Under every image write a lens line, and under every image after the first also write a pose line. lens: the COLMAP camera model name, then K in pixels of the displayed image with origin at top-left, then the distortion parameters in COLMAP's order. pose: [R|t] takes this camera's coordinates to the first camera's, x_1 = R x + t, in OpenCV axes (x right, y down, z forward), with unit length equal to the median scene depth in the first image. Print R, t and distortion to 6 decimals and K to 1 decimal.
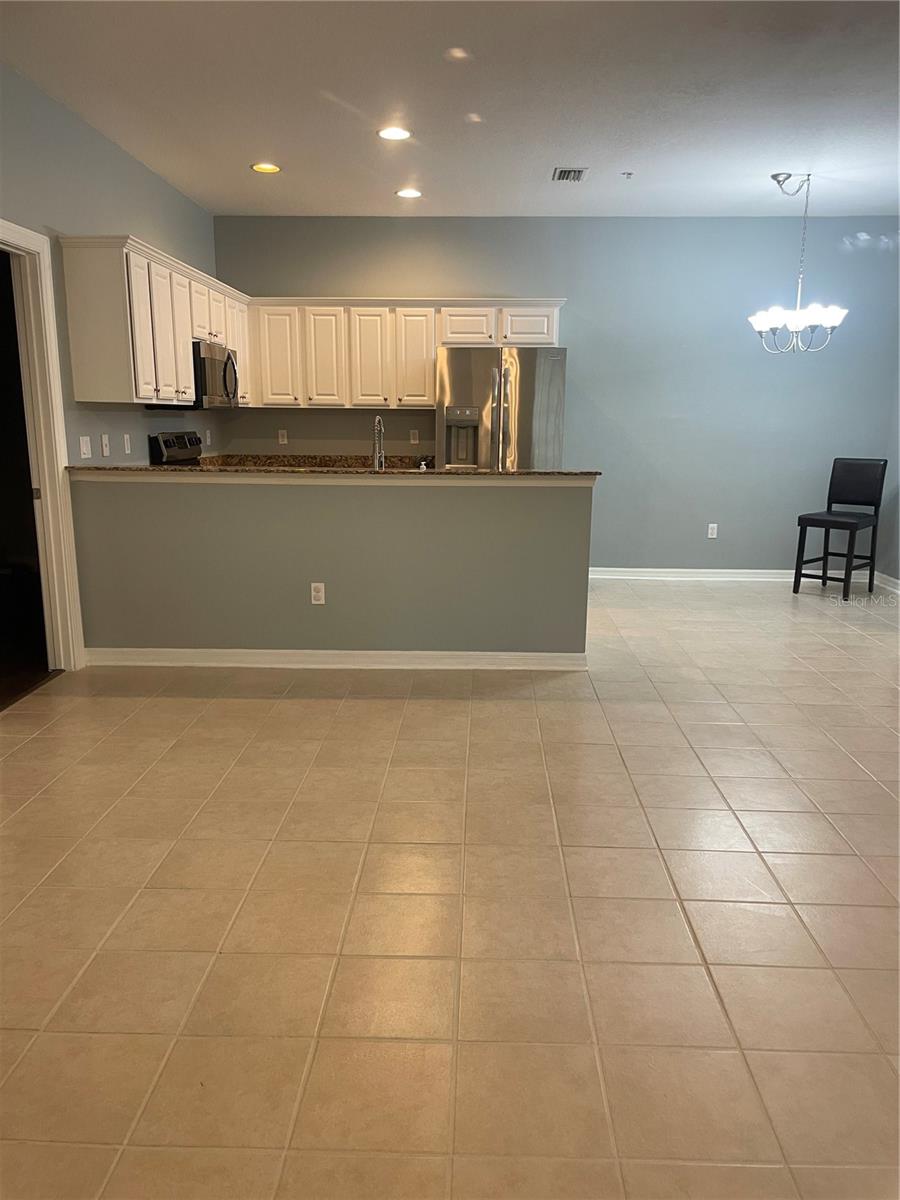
lens RADIAL K [[903.5, 0, 450.0], [0, 903.5, 600.0], [0, 0, 1]] dist [0.119388, -0.180802]
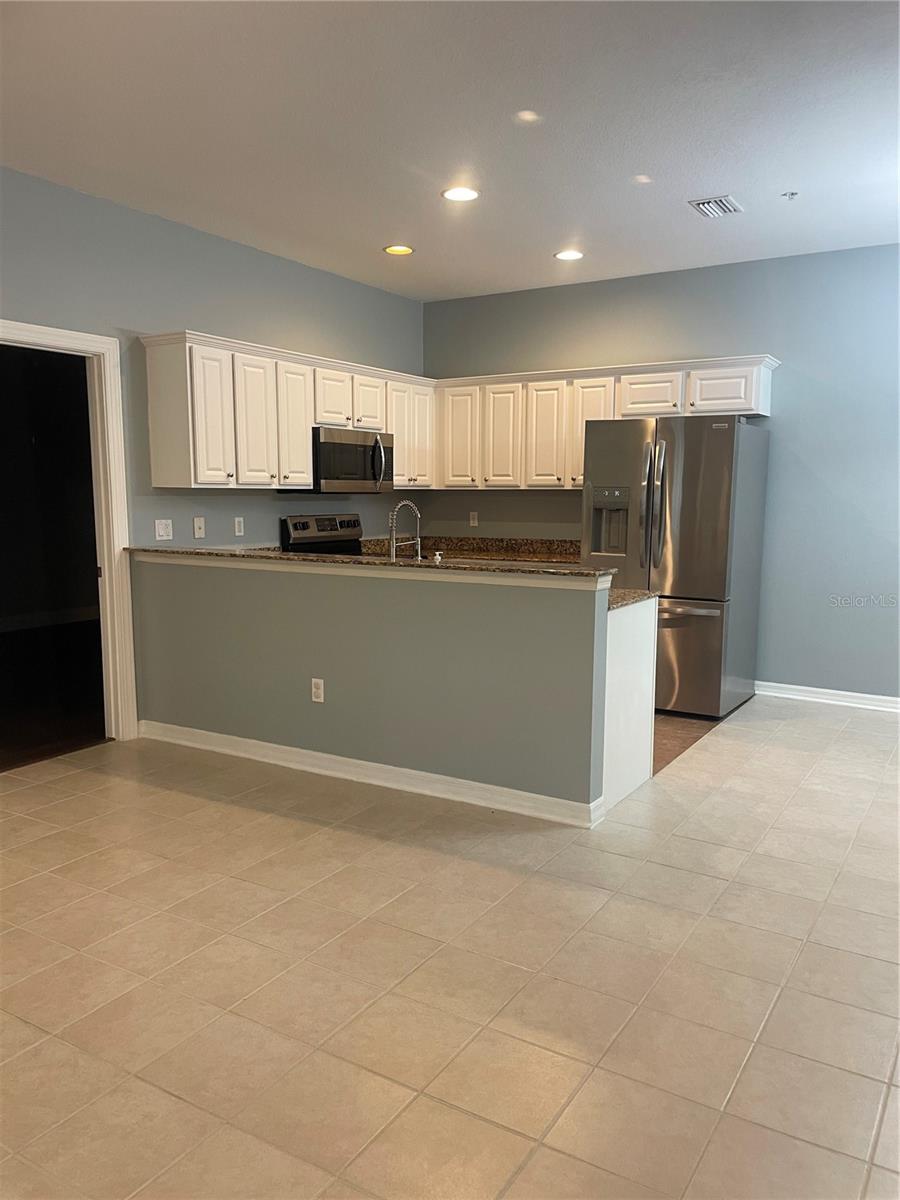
lens RADIAL K [[903.5, 0, 450.0], [0, 903.5, 600.0], [0, 0, 1]] dist [0.119388, -0.180802]
pose [[0.869606, 0.056316, -0.490525, 0.311822], [-0.095779, 0.993843, -0.055698, -0.044769], [0.484368, 0.095418, 0.869645, 0.191744]]
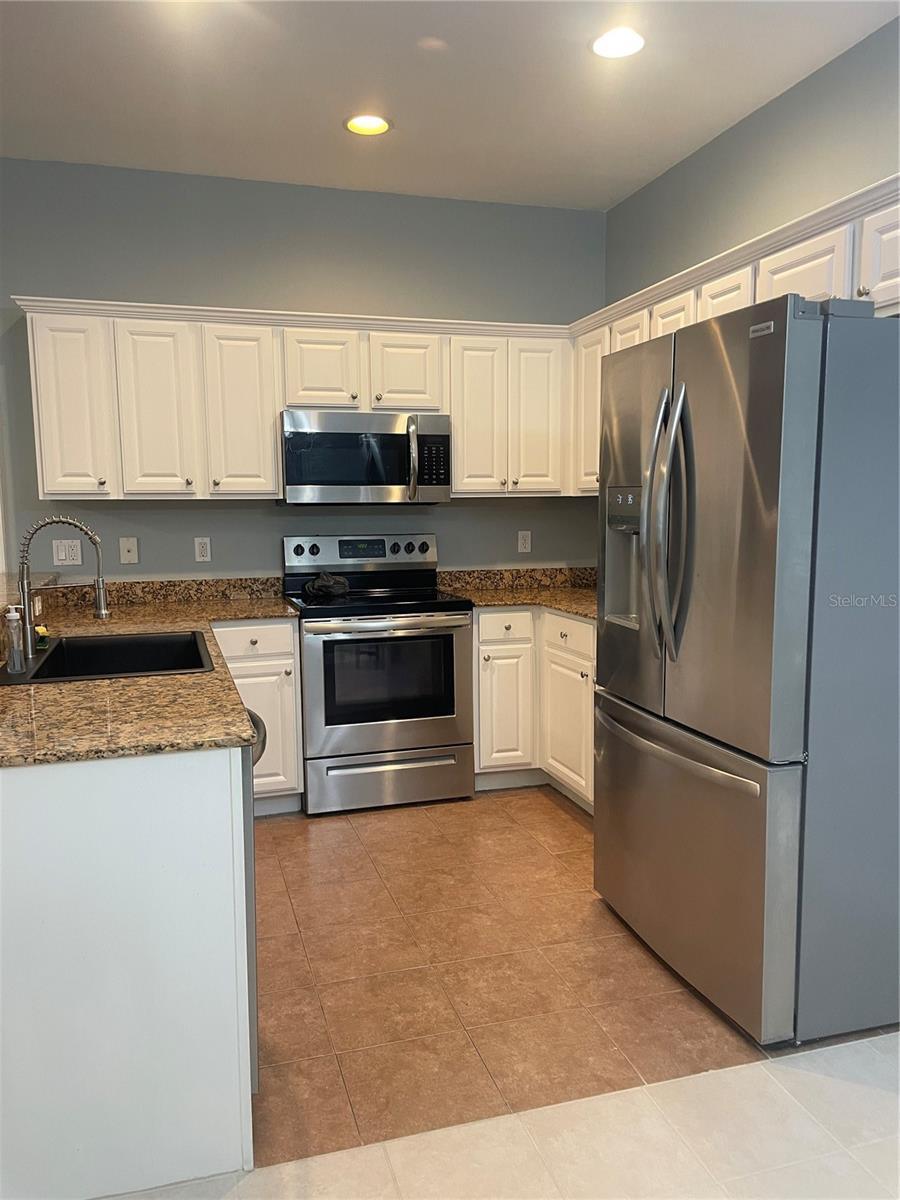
lens RADIAL K [[903.5, 0, 450.0], [0, 903.5, 600.0], [0, 0, 1]] dist [0.119388, -0.180802]
pose [[0.322299, 0.090637, -0.942289, 0.396144], [-0.176292, 0.983739, 0.034326, -0.163168], [0.930078, 0.155055, 0.333036, 0.801106]]
